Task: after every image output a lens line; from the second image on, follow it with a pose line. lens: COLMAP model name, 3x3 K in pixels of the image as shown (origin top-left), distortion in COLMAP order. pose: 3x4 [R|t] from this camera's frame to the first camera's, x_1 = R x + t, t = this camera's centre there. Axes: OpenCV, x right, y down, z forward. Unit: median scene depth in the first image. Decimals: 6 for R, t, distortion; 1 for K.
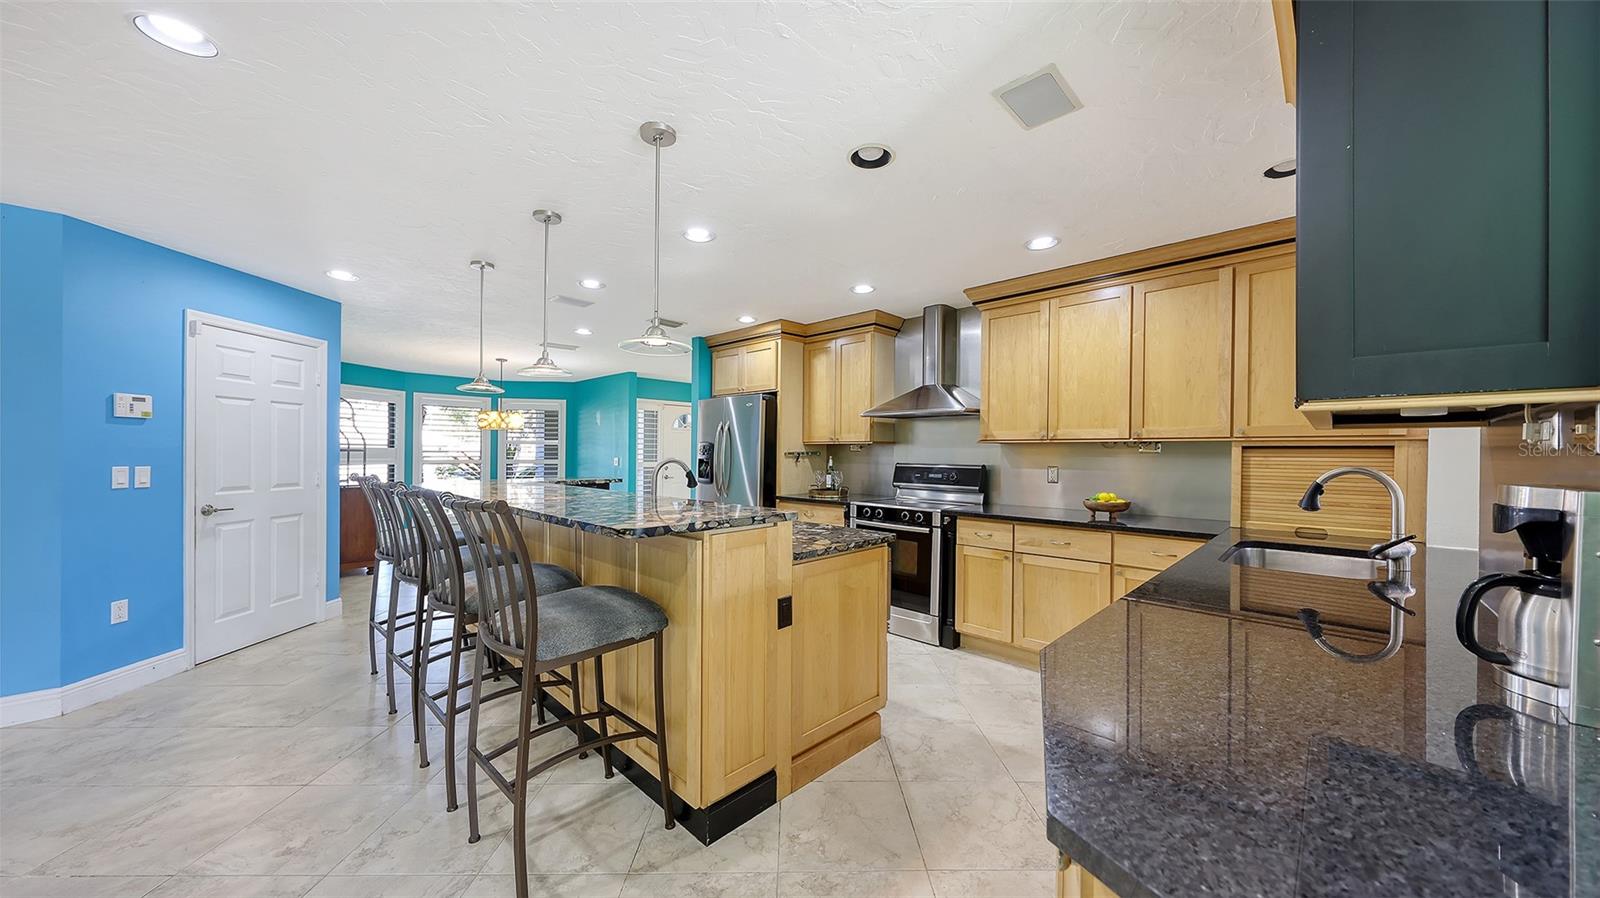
lens RADIAL K [[548.0, 0, 799.0], [0, 548.0, 440.9], [0, 0, 1]] dist [0.000362, -0.000020]
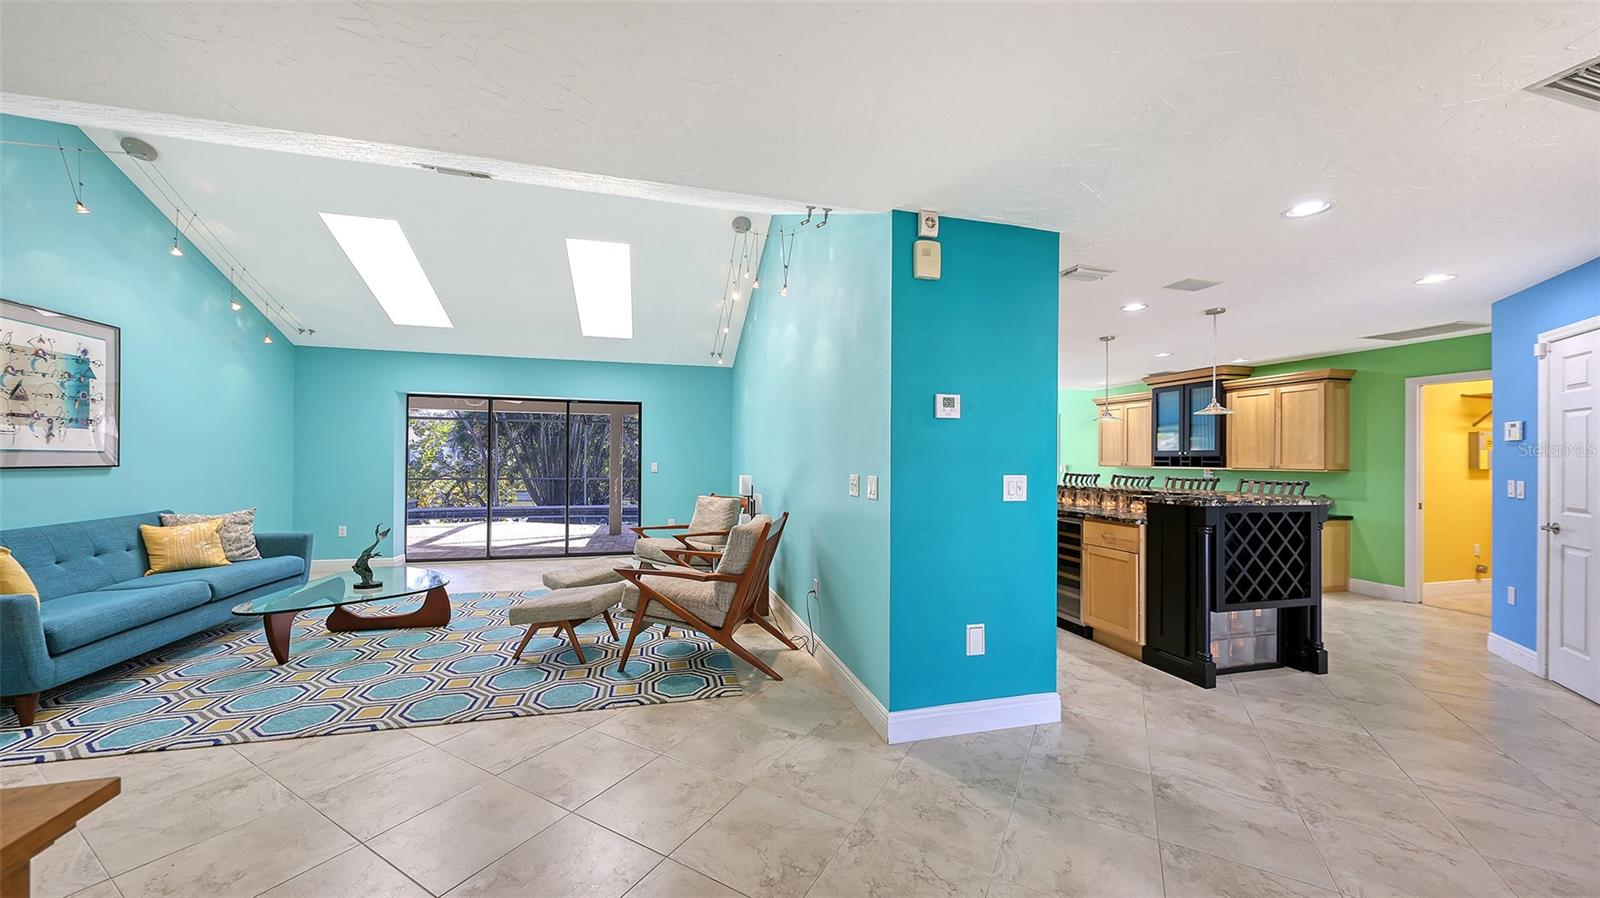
lens RADIAL K [[552.5, 0, 802.0], [0, 552.5, 460.2], [0, 0, 1]] dist [0.001644, -0.000024]
pose [[-0.858786, -0.013041, 0.512169, -0.410620], [-0.021789, 0.999701, -0.011080, 0.043401], [-0.511871, -0.020675, -0.858813, 2.558197]]
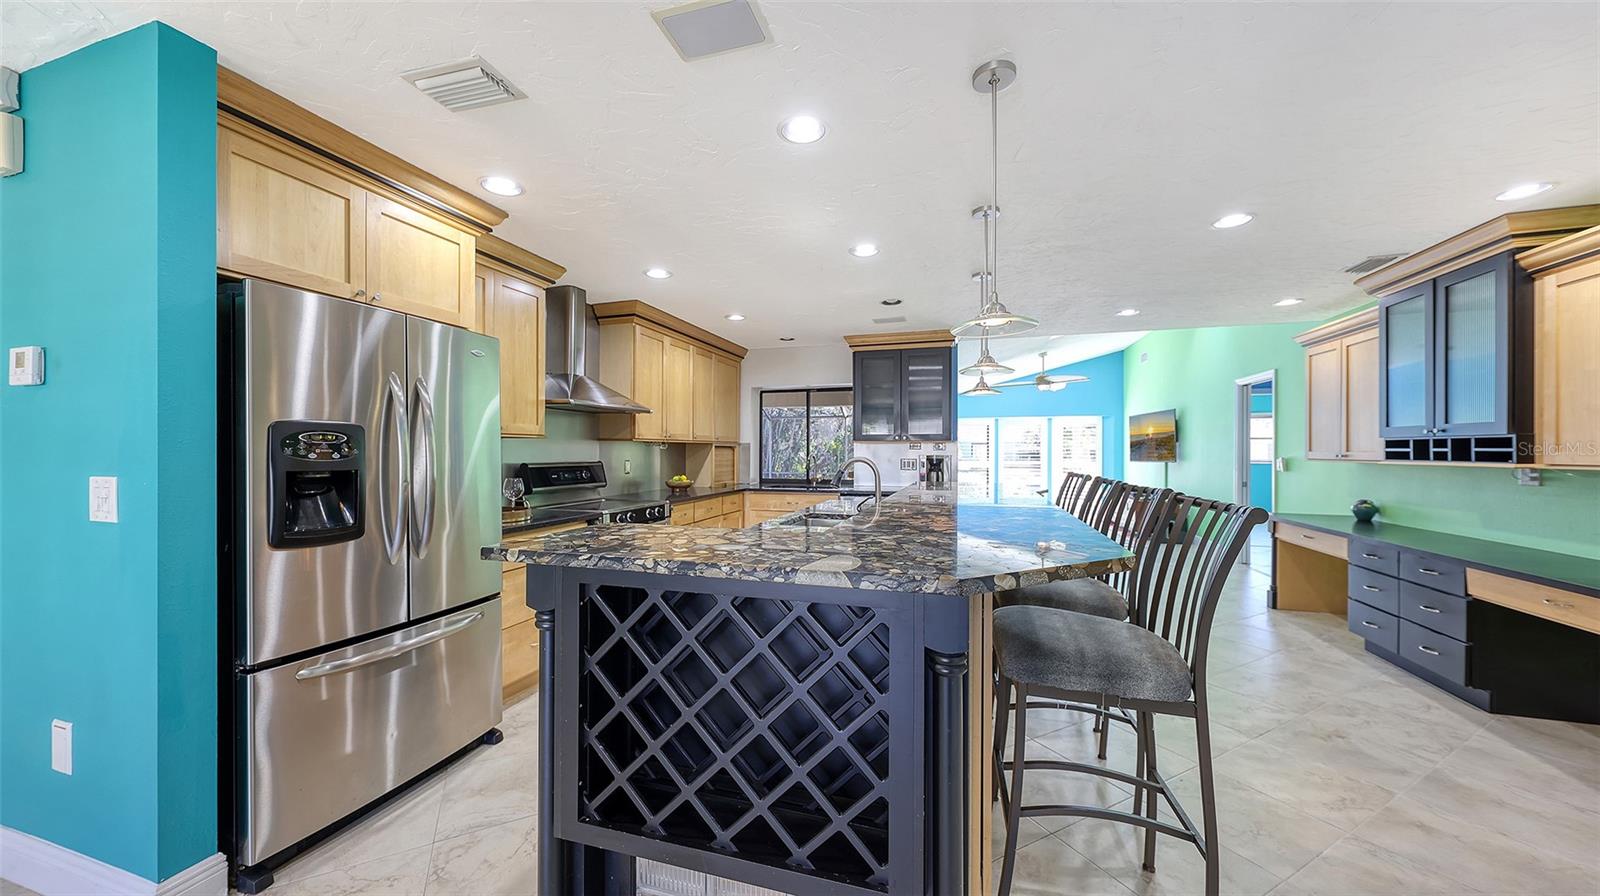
lens RADIAL K [[566.1, 0, 796.8], [0, 566.1, 462.9], [0, 0, 1]] dist [0.002817, -0.000126]
pose [[-0.459554, -0.021258, 0.887895, -0.941721], [-0.017937, 0.999732, 0.014652, 0.021631], [-0.887969, -0.009193, -0.459812, 1.446591]]
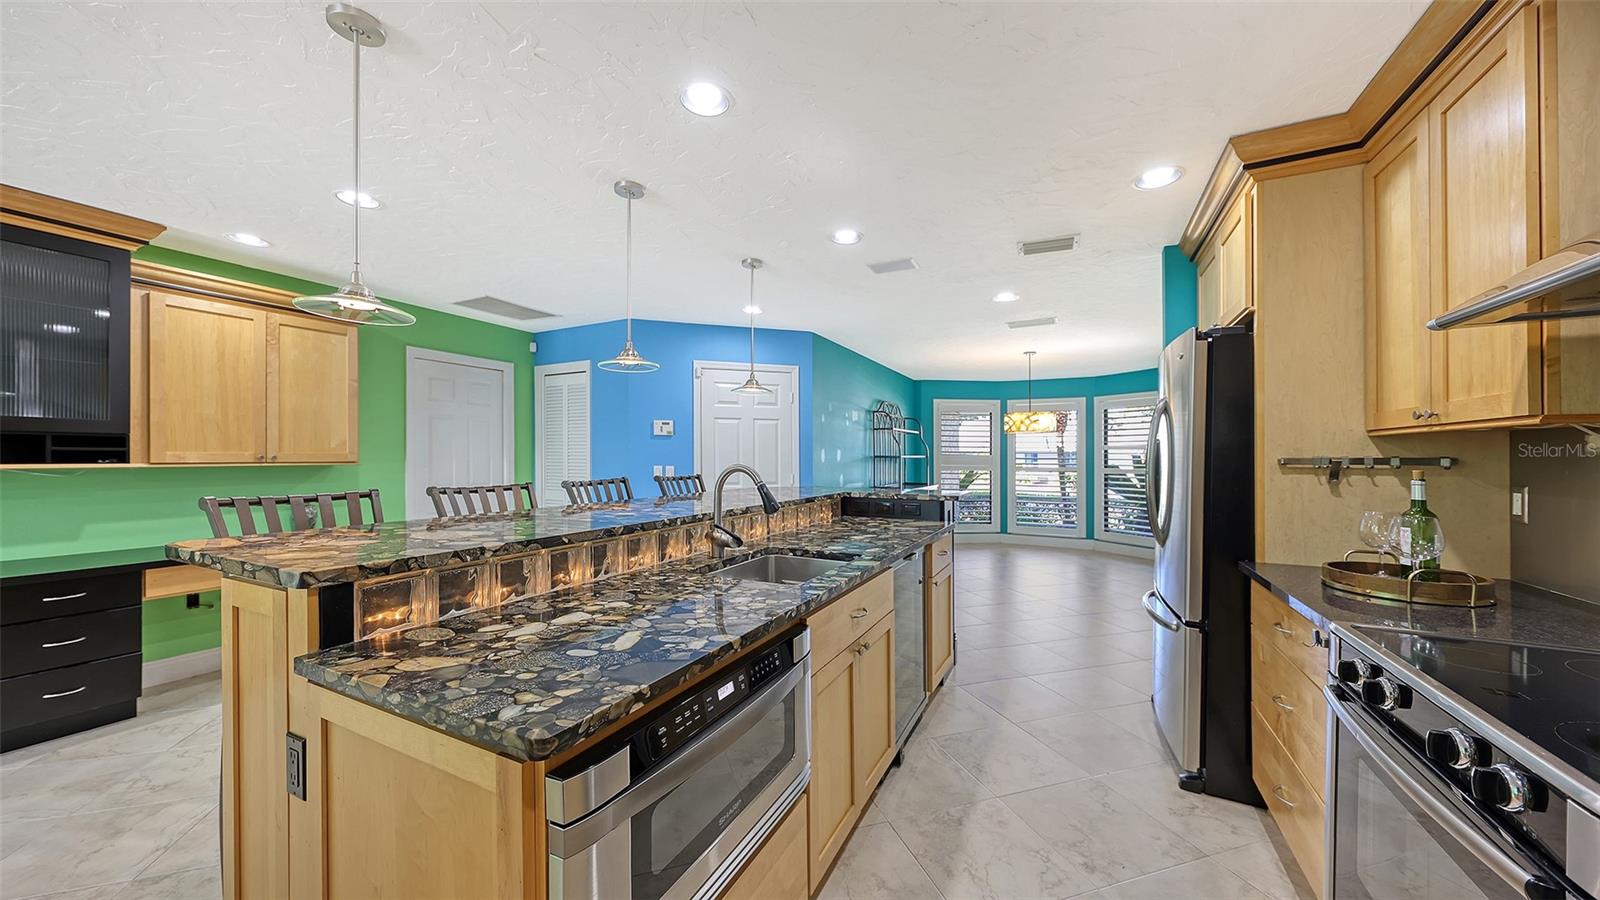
lens RADIAL K [[552.2, 0, 800.0], [0, 552.2, 450.0], [0, 0, 1]] dist [-0.000986, -0.000205]
pose [[0.297244, -0.014027, -0.954699, 0.394846], [0.015626, 0.999830, -0.009825, 0.020472], [0.954674, -0.011997, 0.297412, 0.826531]]
